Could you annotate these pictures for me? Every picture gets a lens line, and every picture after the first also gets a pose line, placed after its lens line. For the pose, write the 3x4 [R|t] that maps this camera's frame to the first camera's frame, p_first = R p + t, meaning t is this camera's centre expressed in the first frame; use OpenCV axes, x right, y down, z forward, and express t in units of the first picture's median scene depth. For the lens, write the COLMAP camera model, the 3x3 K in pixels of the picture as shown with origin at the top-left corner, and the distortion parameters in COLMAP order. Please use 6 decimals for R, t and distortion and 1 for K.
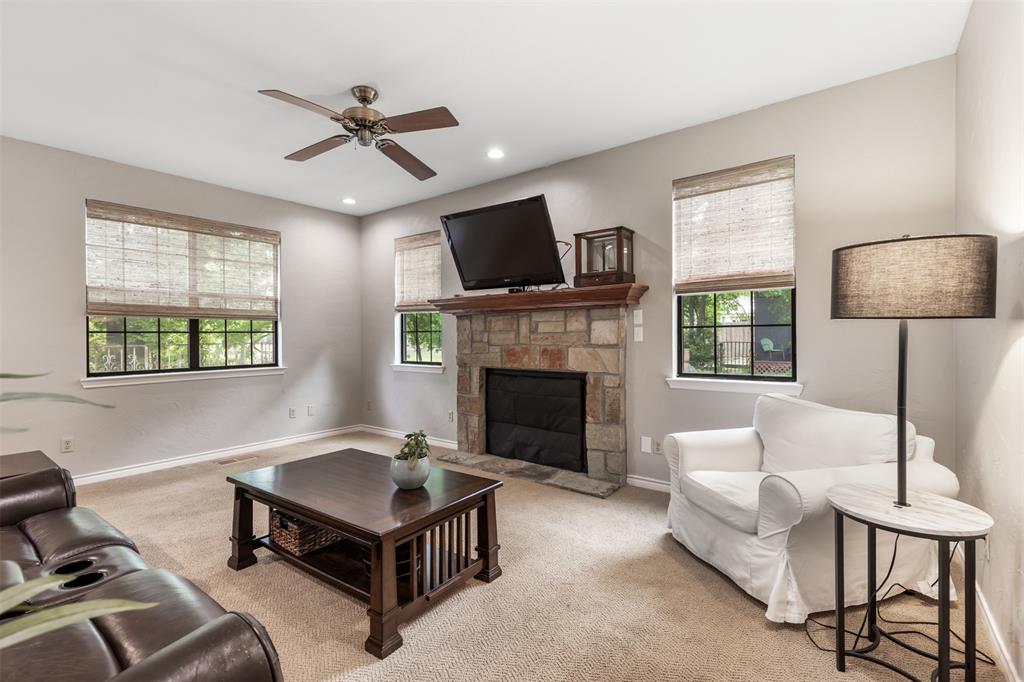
lens RADIAL K [[468.9, 0, 512.2], [0, 468.9, 340.0], [0, 0, 1]] dist [0.001978, -0.001151]
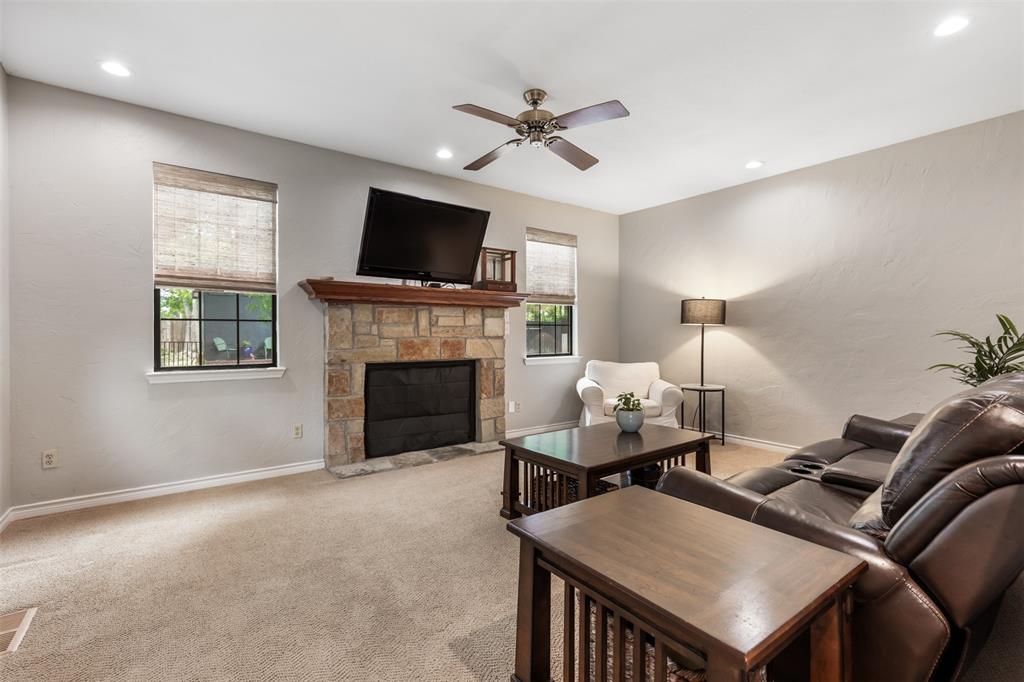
lens RADIAL K [[468.9, 0, 512.1], [0, 468.9, 333.4], [0, 0, 1]] dist [0.001978, -0.001151]
pose [[0.263392, 0.003873, 0.964681, -0.939454], [0.000782, 0.999991, -0.004228, 0.006494], [-0.964689, 0.001868, 0.263387, 0.545779]]
